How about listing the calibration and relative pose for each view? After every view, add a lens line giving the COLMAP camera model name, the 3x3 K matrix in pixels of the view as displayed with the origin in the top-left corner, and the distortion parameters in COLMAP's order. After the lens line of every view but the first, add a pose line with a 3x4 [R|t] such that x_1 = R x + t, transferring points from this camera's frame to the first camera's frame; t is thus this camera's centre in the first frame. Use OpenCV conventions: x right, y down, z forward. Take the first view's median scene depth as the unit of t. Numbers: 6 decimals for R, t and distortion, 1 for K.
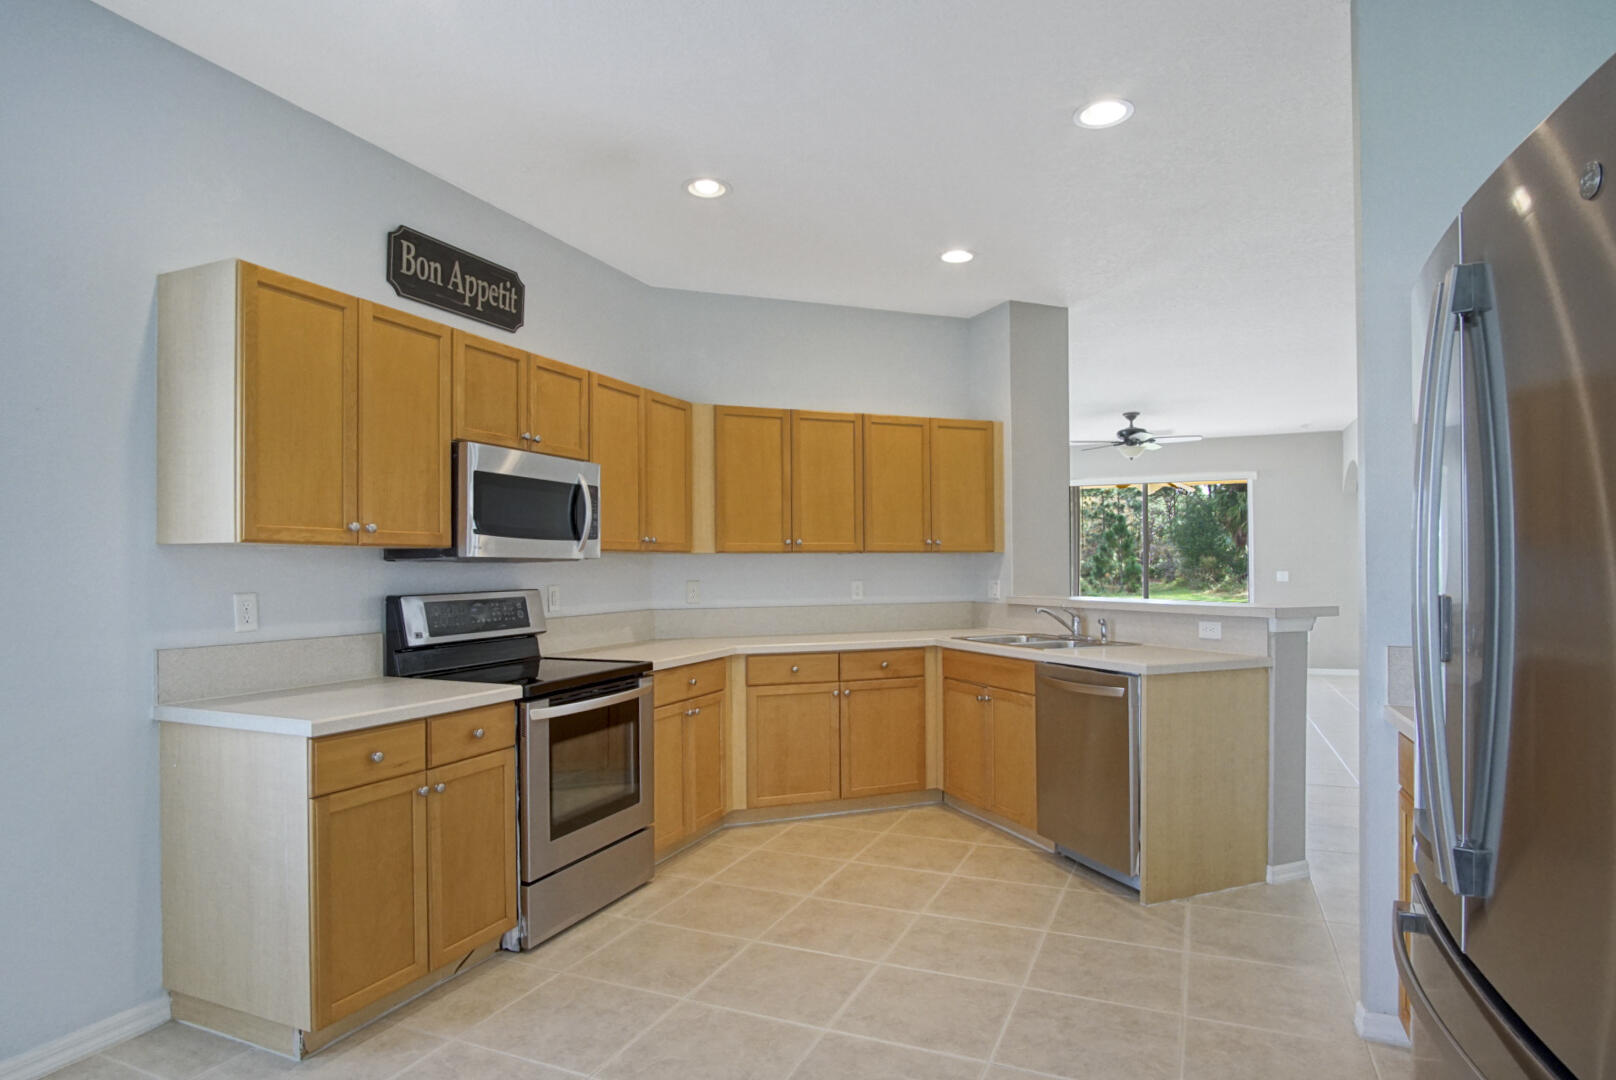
lens RADIAL K [[908.4, 0, 808.0], [0, 908.4, 540.0], [0, 0, 1]] dist [-0.000703, -0.000936]
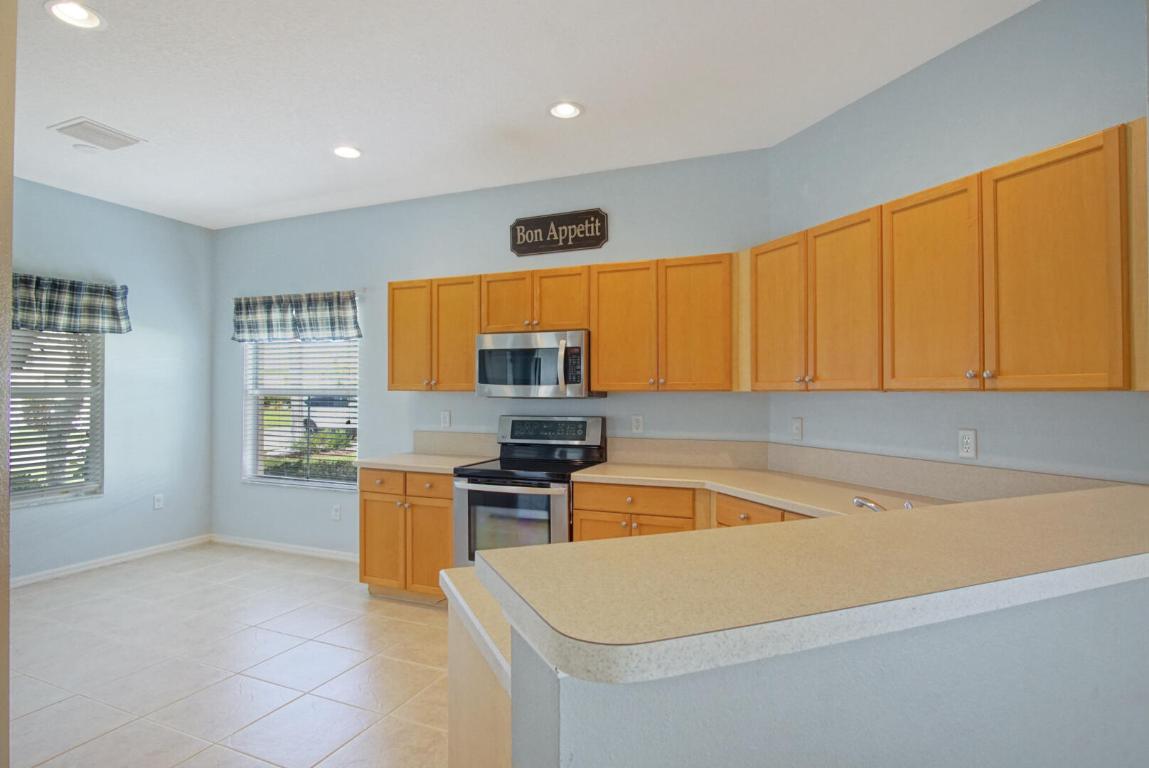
lens RADIAL K [[611.6, 0, 574.5], [0, 611.6, 384.0], [0, 0, 1]] dist [-0.004602, -0.000479]
pose [[0.009217, -0.009600, -0.999911, 0.761201], [0.025982, 0.999619, -0.009357, 0.009433], [0.999620, -0.025893, 0.009463, 1.024115]]
